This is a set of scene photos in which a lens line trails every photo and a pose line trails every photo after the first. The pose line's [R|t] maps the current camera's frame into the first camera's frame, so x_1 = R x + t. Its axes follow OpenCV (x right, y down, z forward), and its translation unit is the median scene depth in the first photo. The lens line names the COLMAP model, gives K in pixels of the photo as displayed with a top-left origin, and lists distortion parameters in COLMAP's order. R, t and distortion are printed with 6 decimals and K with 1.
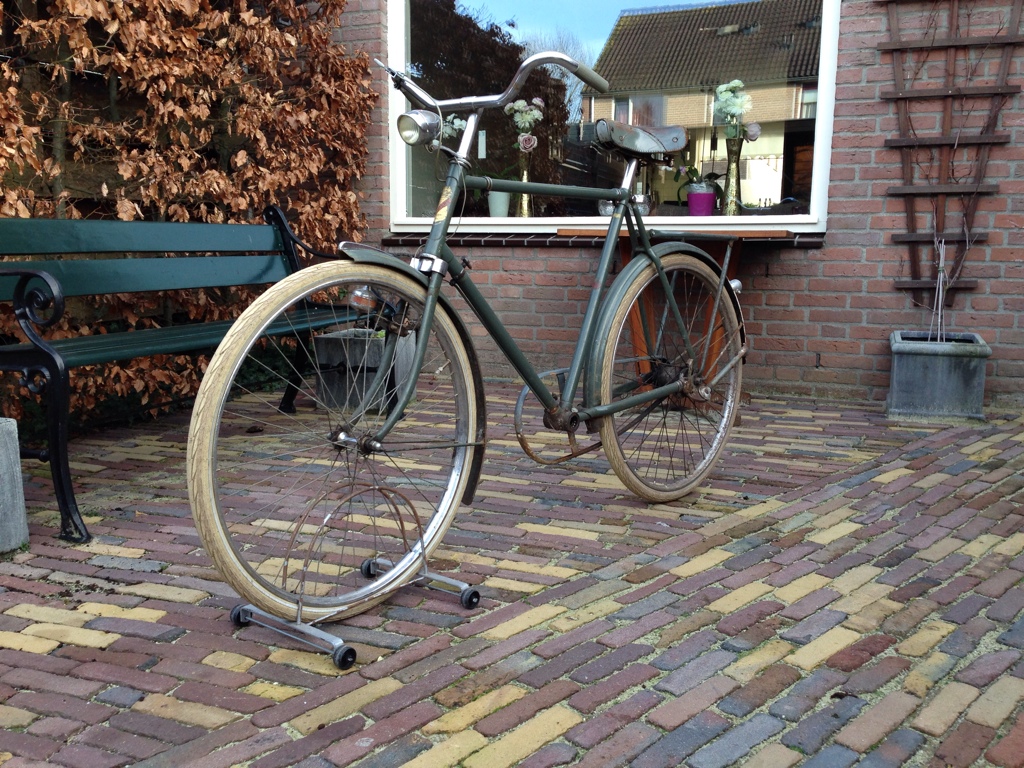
lens RADIAL K [[955.6, 0, 512.0], [0, 955.6, 384.0], [0, 0, 1]] dist [0.143044, -0.248527]
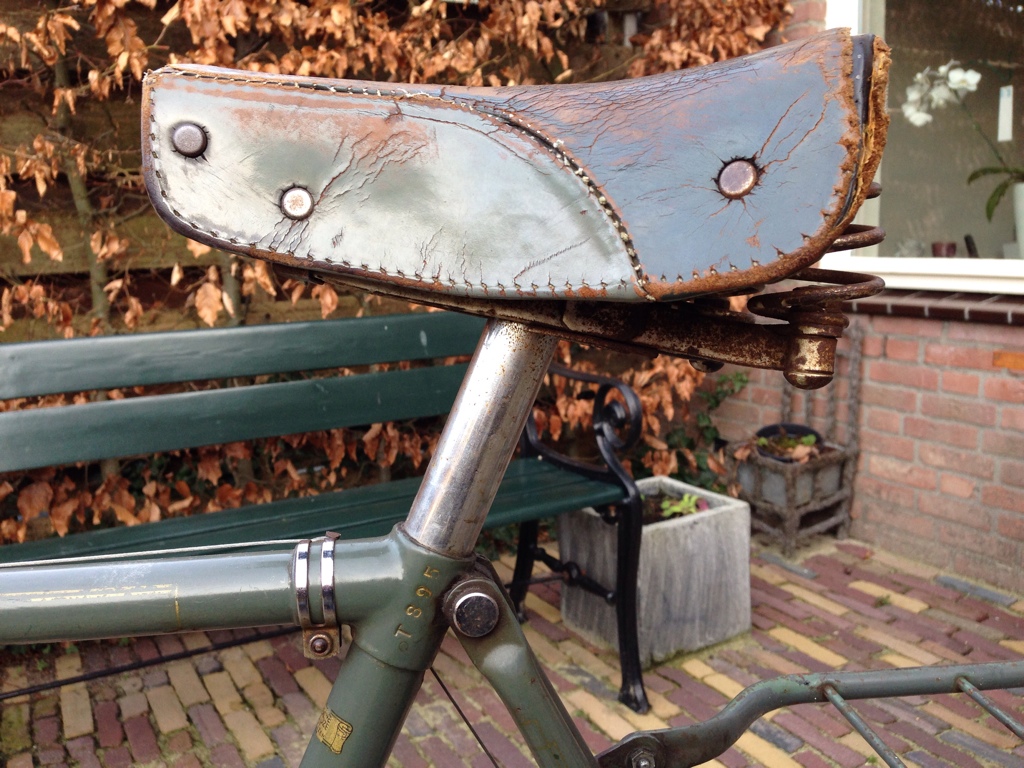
lens RADIAL K [[955.6, 0, 512.0], [0, 955.6, 384.0], [0, 0, 1]] dist [0.143044, -0.248527]
pose [[0.767303, 0.075059, -0.636876, 0.133033], [-0.060607, 0.997169, 0.044503, -0.142689], [0.638414, 0.004452, 0.769680, 0.550202]]
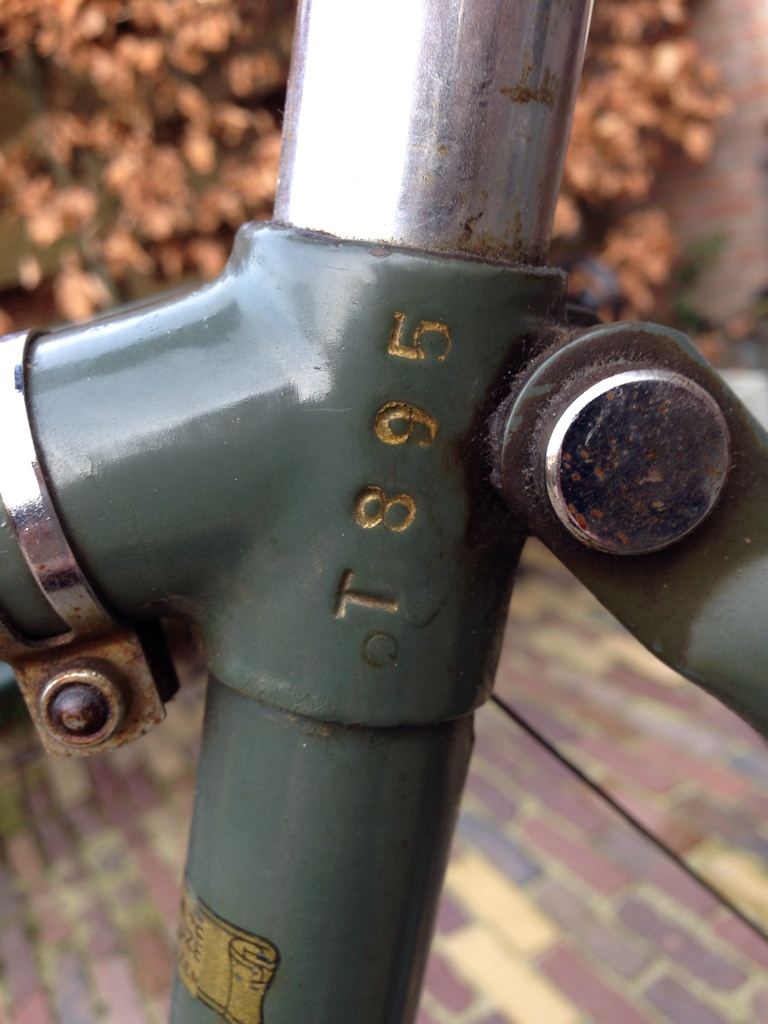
lens RADIAL K [[955.6, 0, 384.0], [0, 955.6, 512.0], [0, 0, 1]] dist [0.143044, -0.248527]
pose [[0.722952, 0.000350, -0.690898, 0.087952], [0.181750, 0.964682, 0.190671, -0.122188], [0.666564, -0.263416, 0.697356, 0.595814]]
